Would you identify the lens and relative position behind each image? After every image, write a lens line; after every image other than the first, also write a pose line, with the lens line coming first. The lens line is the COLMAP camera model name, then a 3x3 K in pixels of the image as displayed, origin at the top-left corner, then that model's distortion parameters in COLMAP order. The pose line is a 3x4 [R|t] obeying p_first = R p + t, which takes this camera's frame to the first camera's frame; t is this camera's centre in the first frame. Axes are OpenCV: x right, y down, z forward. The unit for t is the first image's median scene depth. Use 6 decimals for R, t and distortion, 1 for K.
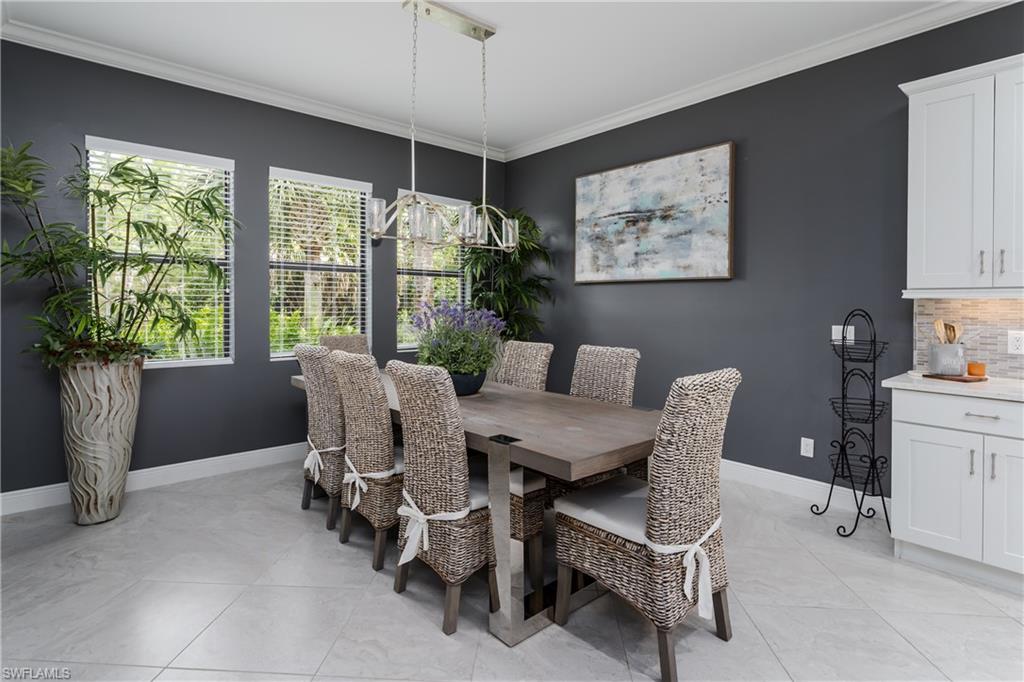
lens RADIAL K [[501.4, 0, 509.2], [0, 501.4, 309.5], [0, 0, 1]] dist [-0.004584, -0.001102]
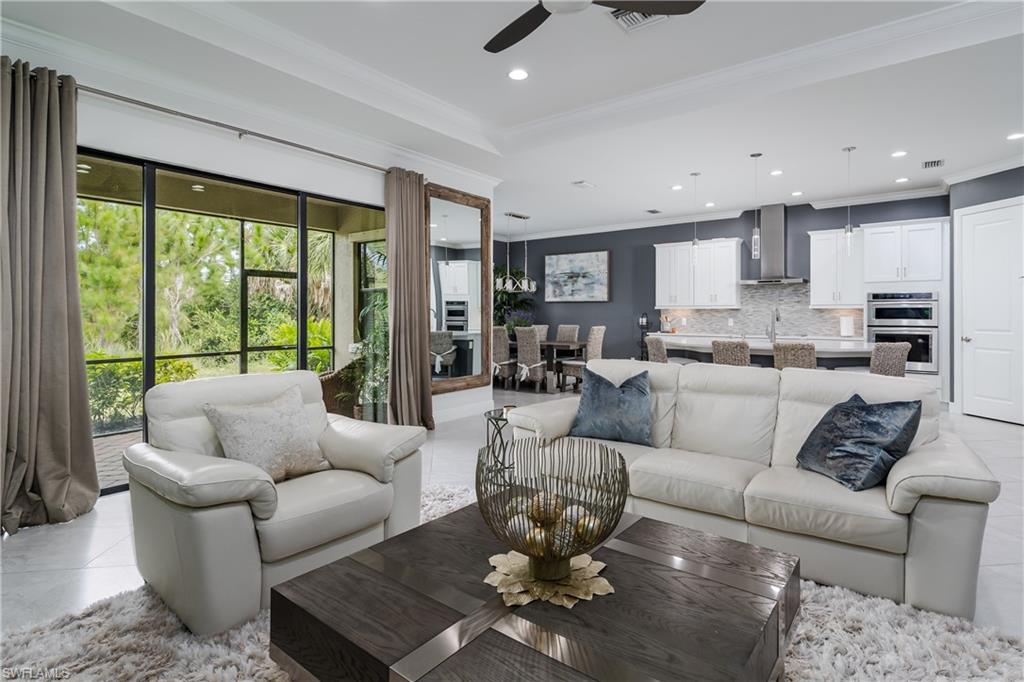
lens RADIAL K [[501.4, 0, 527.0], [0, 501.4, 316.6], [0, 0, 1]] dist [-0.004584, -0.001102]
pose [[0.976271, -0.006407, 0.216459, -0.508499], [0.007433, 0.999965, -0.003929, 0.023286], [-0.216426, 0.005445, 0.976284, -1.377529]]
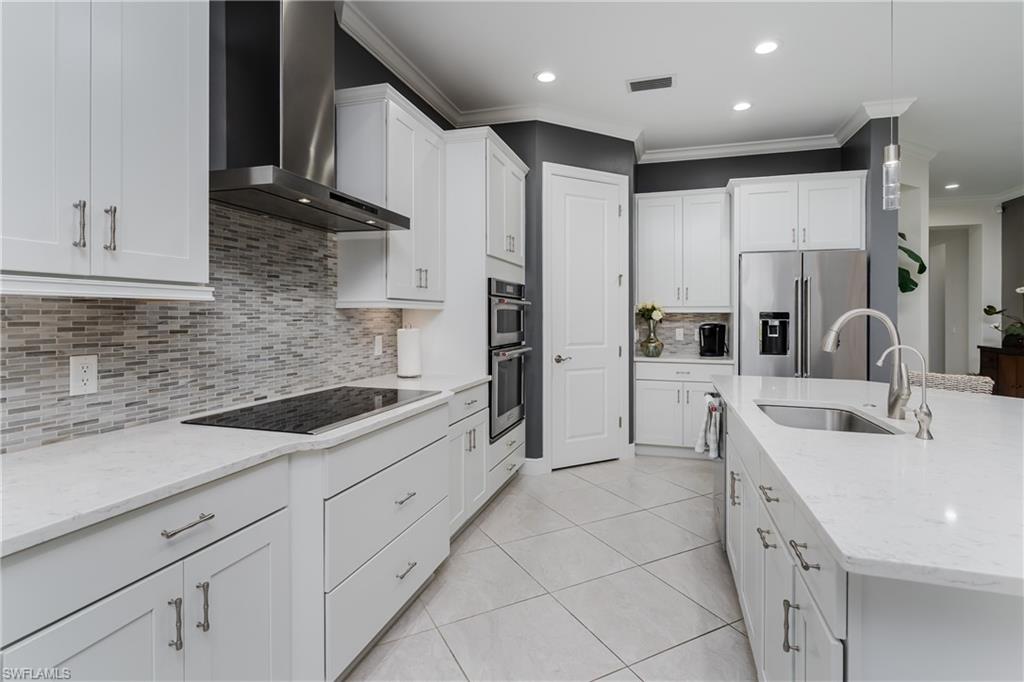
lens RADIAL K [[501.4, 0, 516.1], [0, 501.4, 313.8], [0, 0, 1]] dist [-0.004584, -0.001102]
pose [[-0.536811, -0.007222, 0.843671, 0.292075], [-0.000618, 0.999966, 0.008167, -0.004716], [-0.843702, 0.003863, -0.536798, 0.429200]]
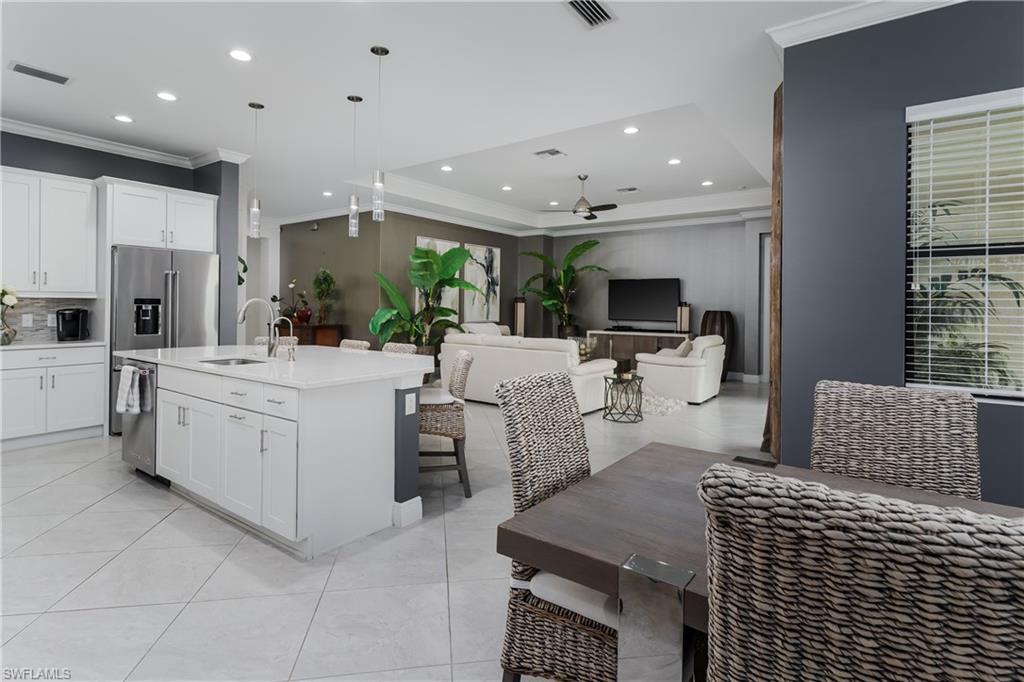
lens RADIAL K [[501.4, 0, 503.5], [0, 501.4, 305.0], [0, 0, 1]] dist [-0.004584, -0.001102]
pose [[-0.975921, -0.017048, -0.217457, 0.289396], [-0.018721, 0.999809, 0.005635, -0.007556], [0.217319, 0.009570, -0.976054, 0.810447]]
